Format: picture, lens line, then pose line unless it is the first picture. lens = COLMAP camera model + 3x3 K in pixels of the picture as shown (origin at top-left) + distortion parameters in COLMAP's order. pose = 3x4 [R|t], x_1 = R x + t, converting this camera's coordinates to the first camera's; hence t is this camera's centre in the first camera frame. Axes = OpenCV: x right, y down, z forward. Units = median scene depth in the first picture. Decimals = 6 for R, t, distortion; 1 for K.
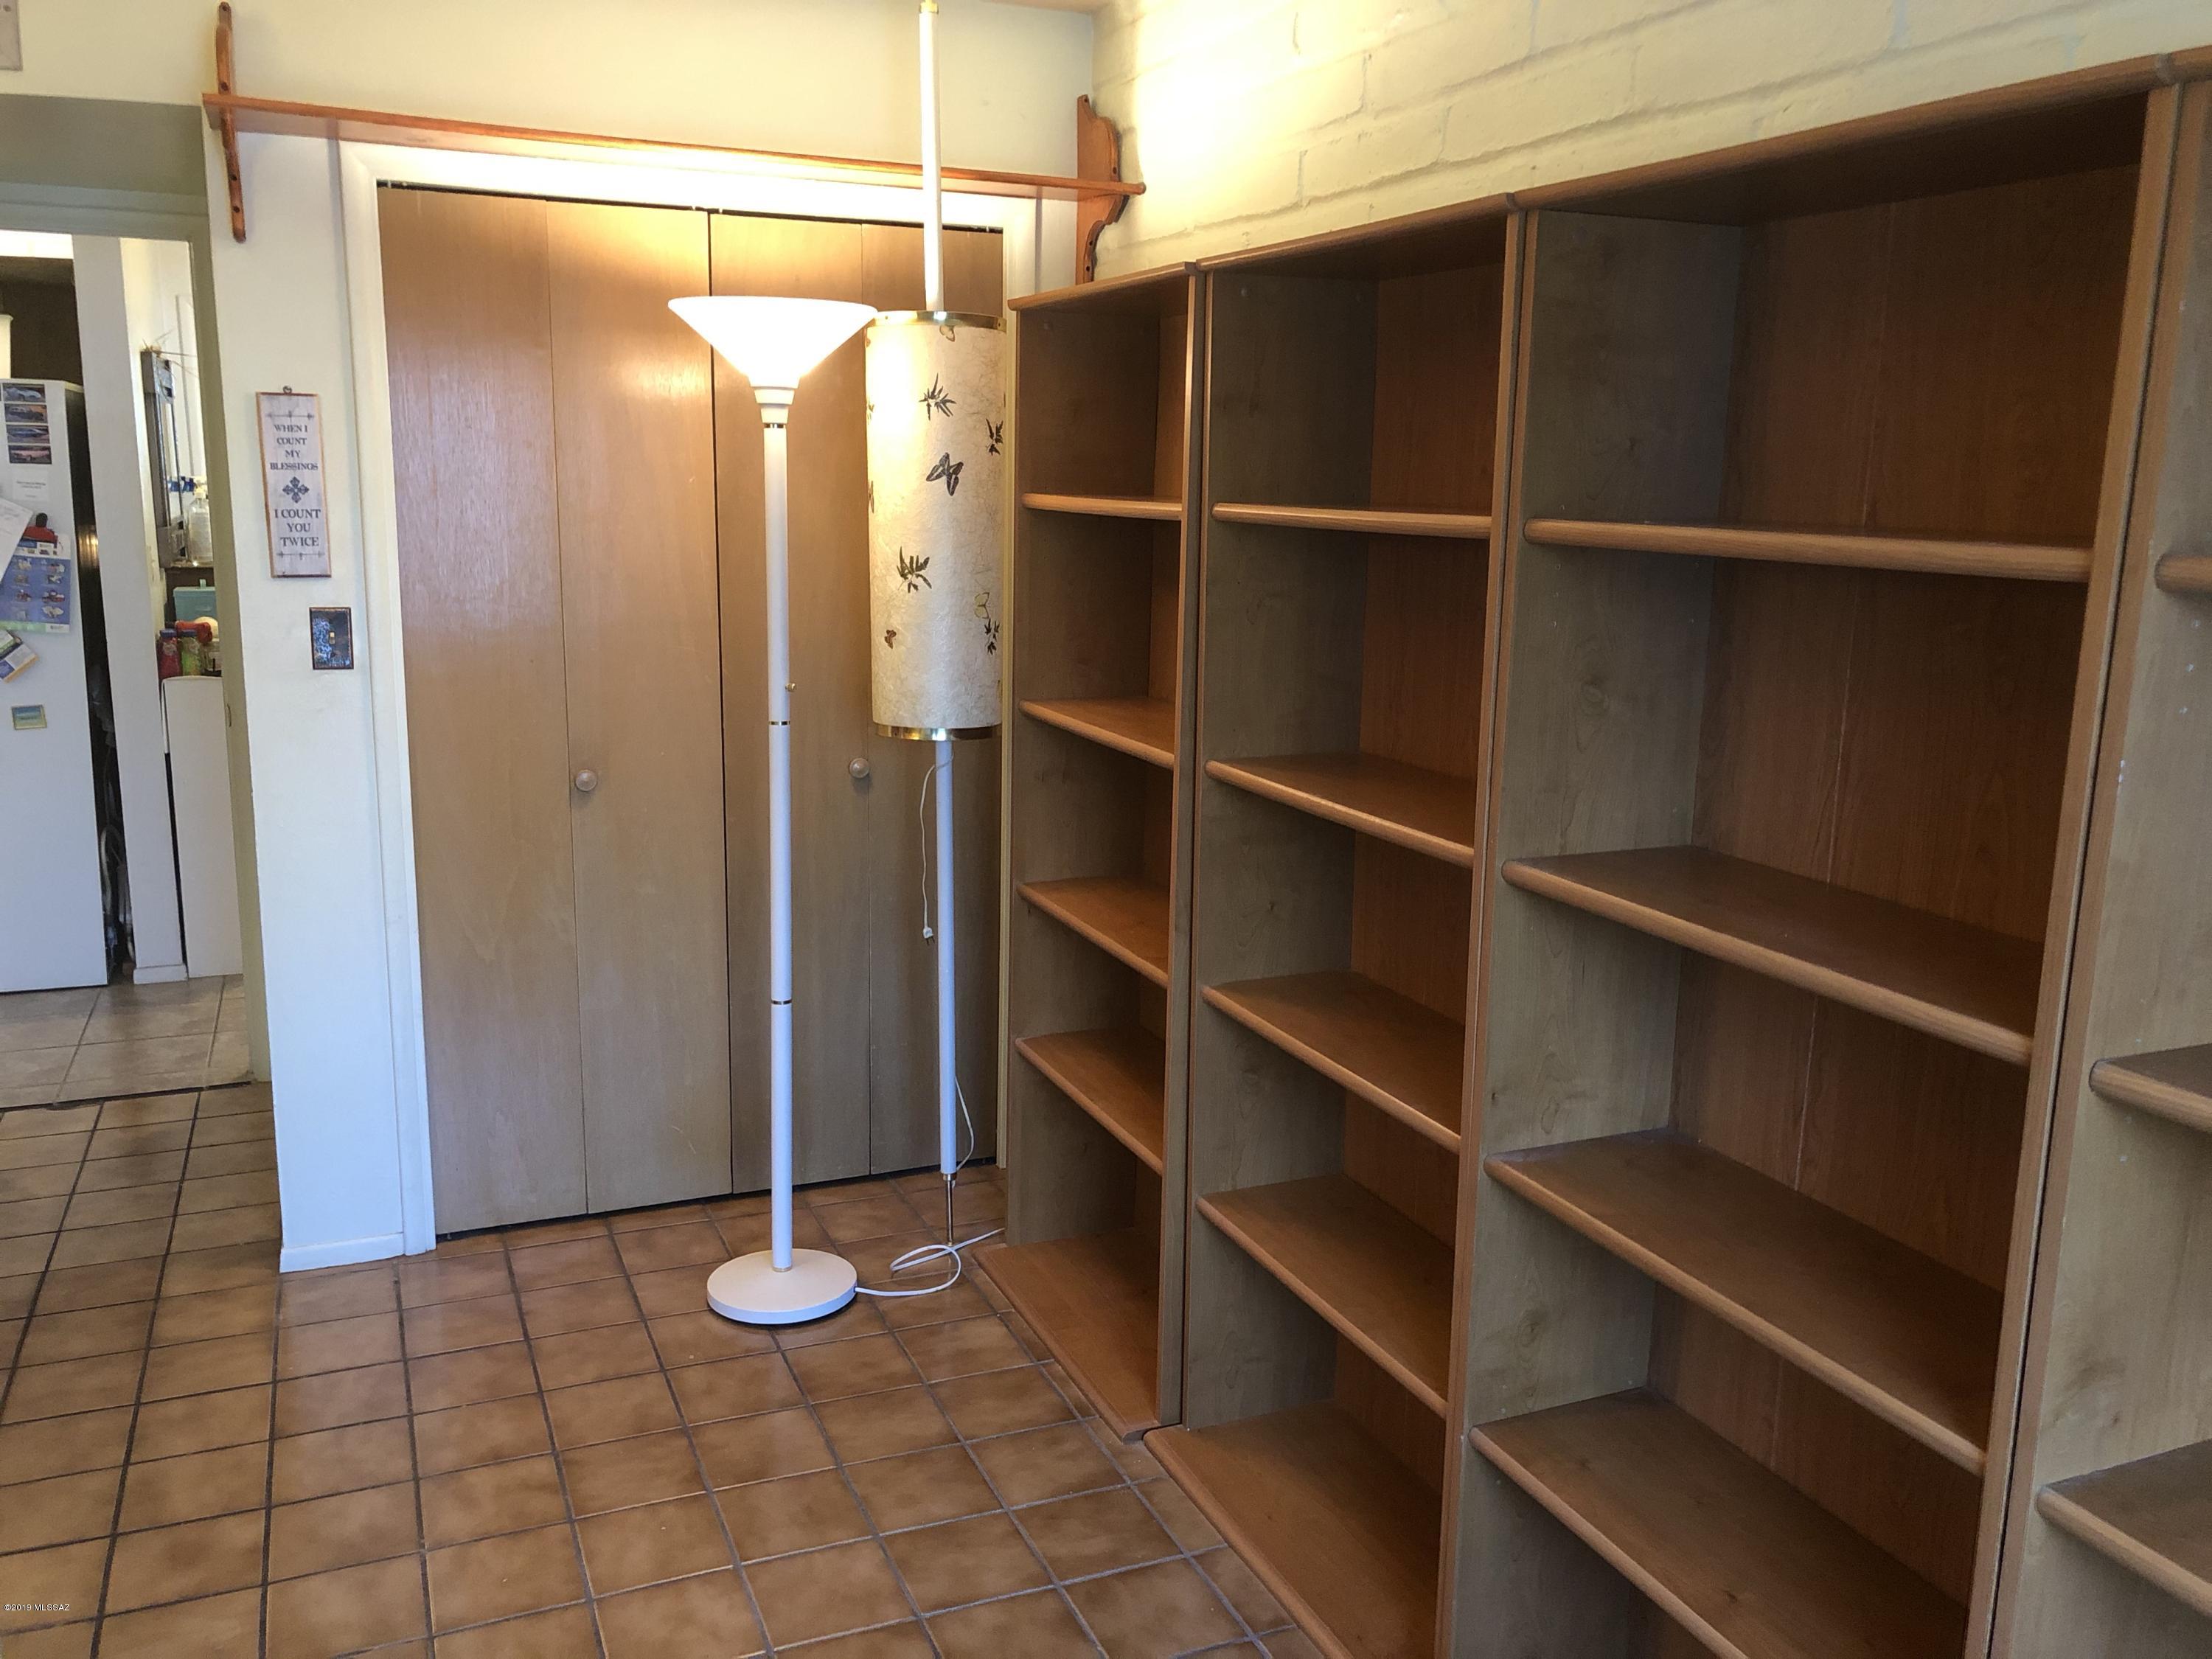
lens RADIAL K [[1817.9, 0, 1098.2], [0, 1817.9, 826.1], [0, 0, 1]] dist [0.031805, -0.015297]
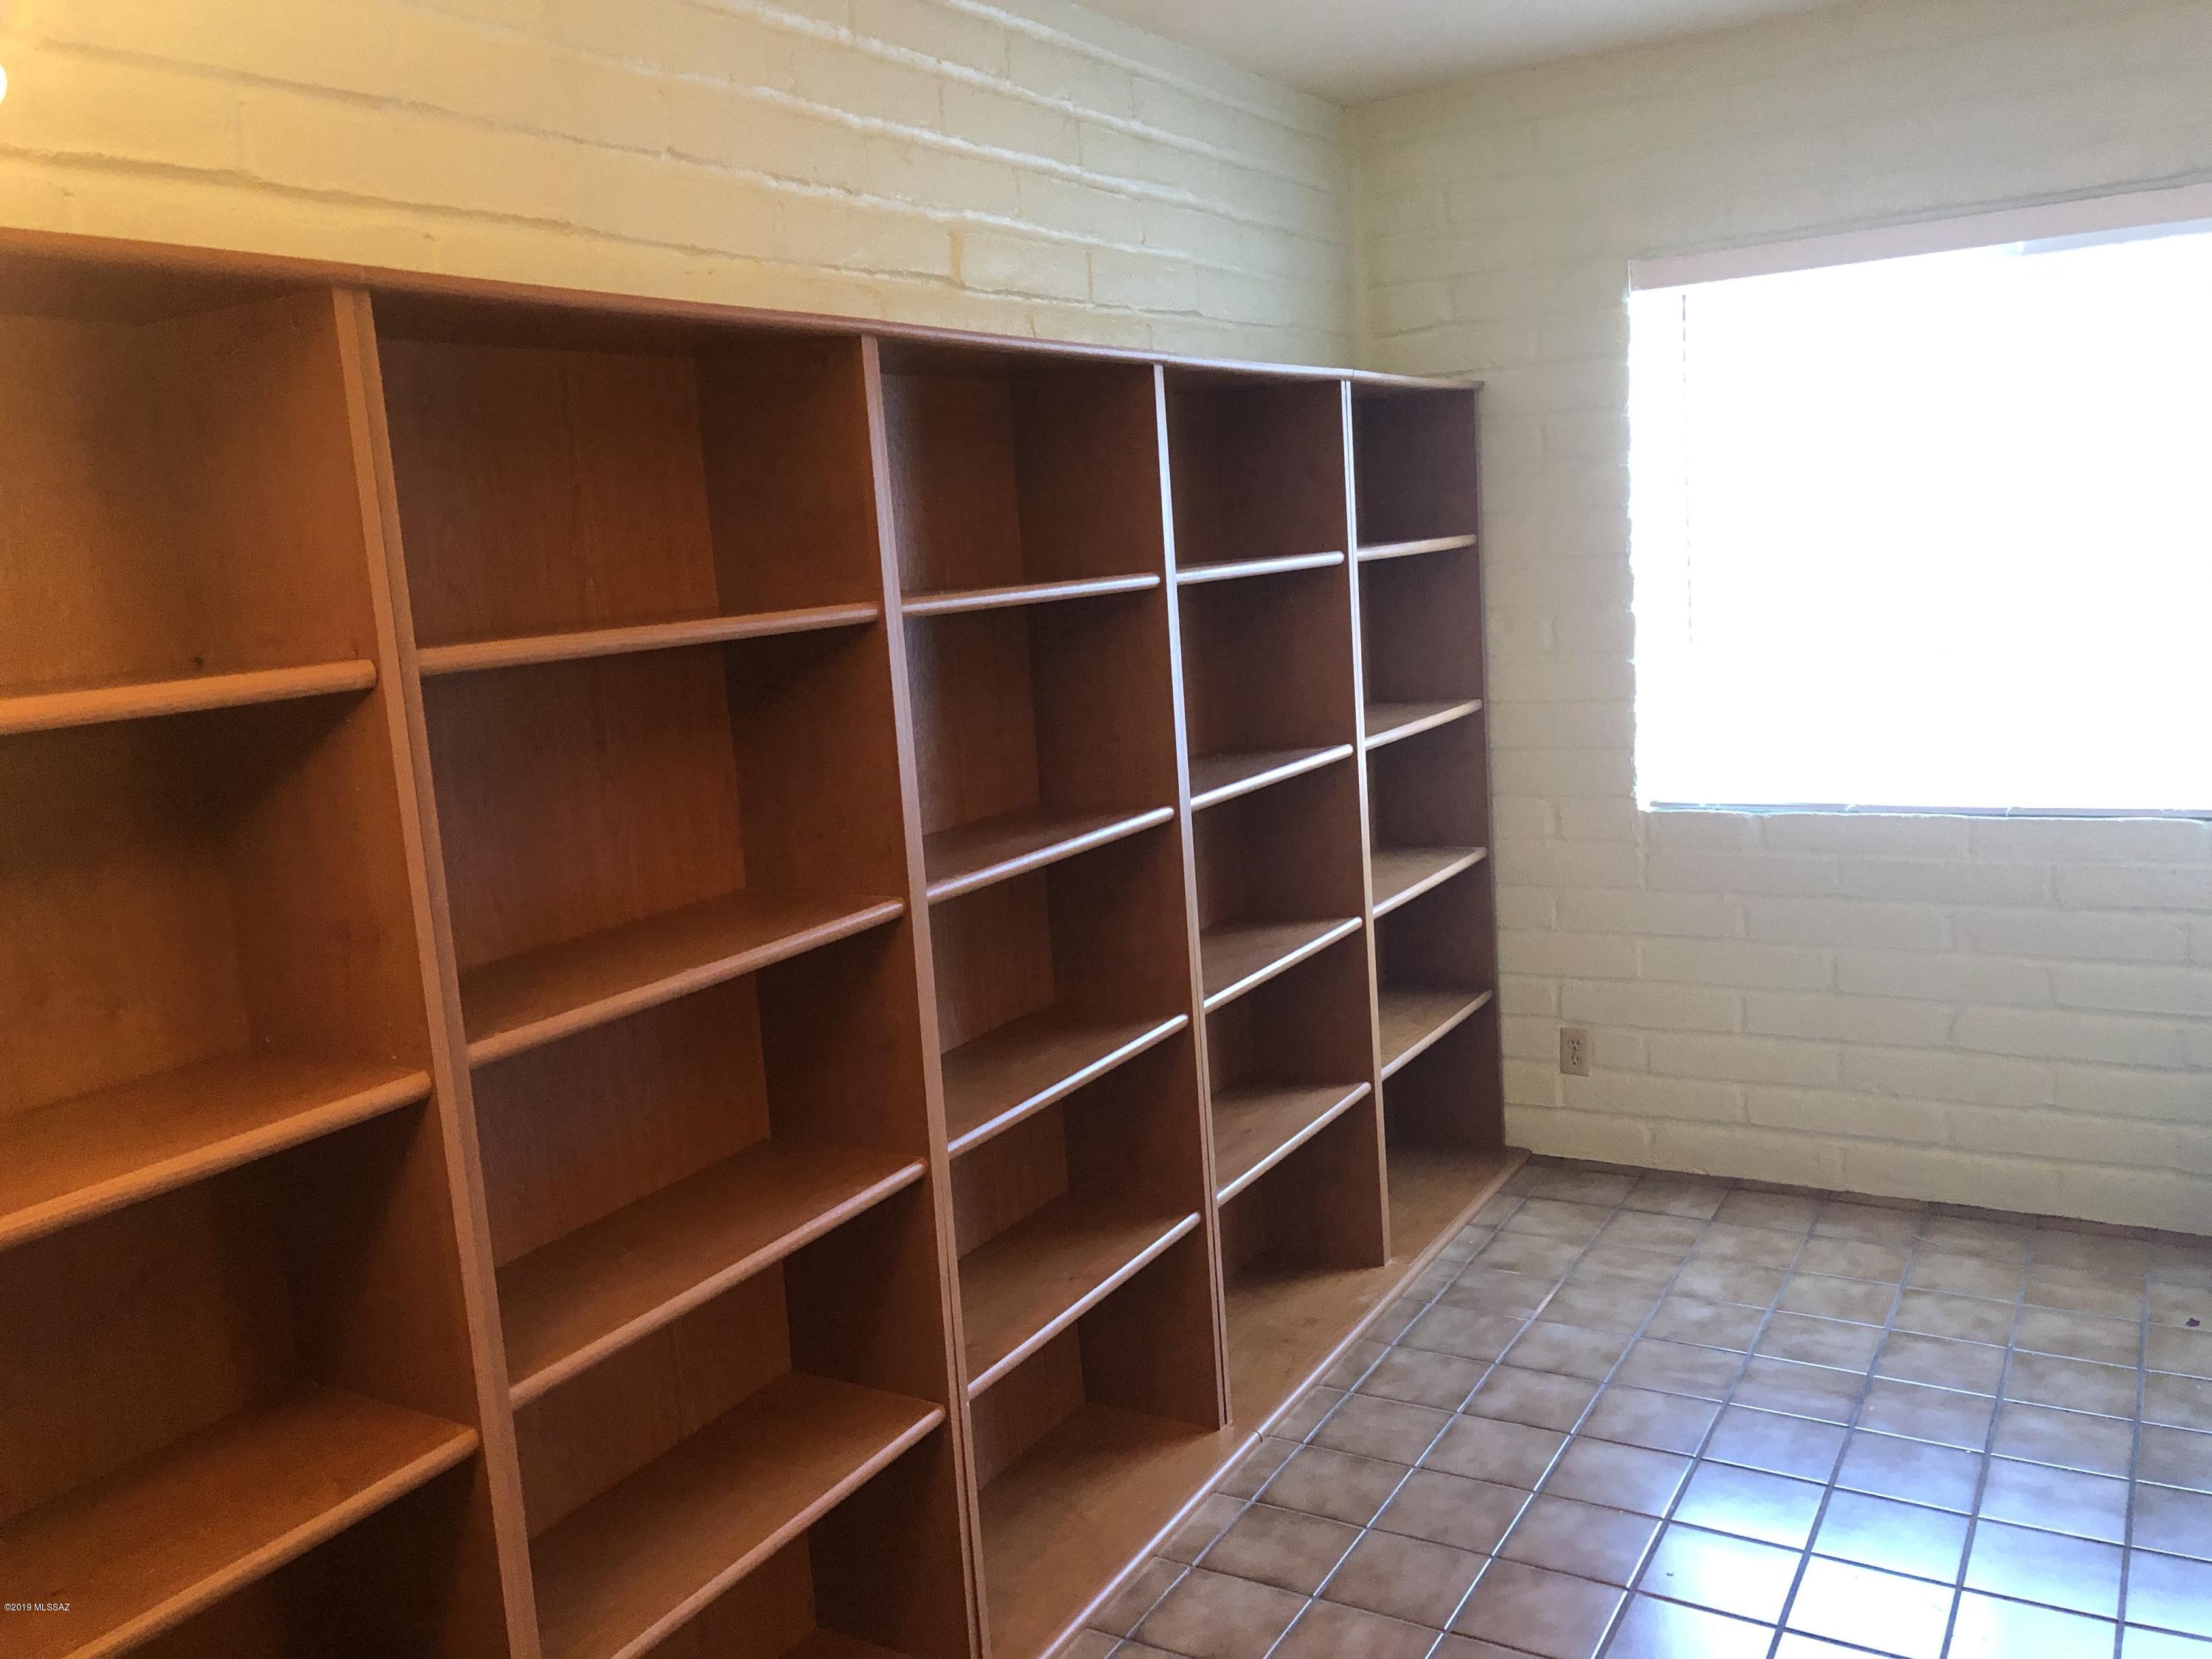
lens RADIAL K [[1817.9, 0, 1116.7], [0, 1817.9, 840.4], [0, 0, 1]] dist [0.031805, -0.015297]
pose [[-0.597571, -0.111712, 0.793996, -0.610607], [0.213202, 0.932461, 0.291652, -0.256572], [-0.772952, 0.343564, -0.533395, 1.201660]]
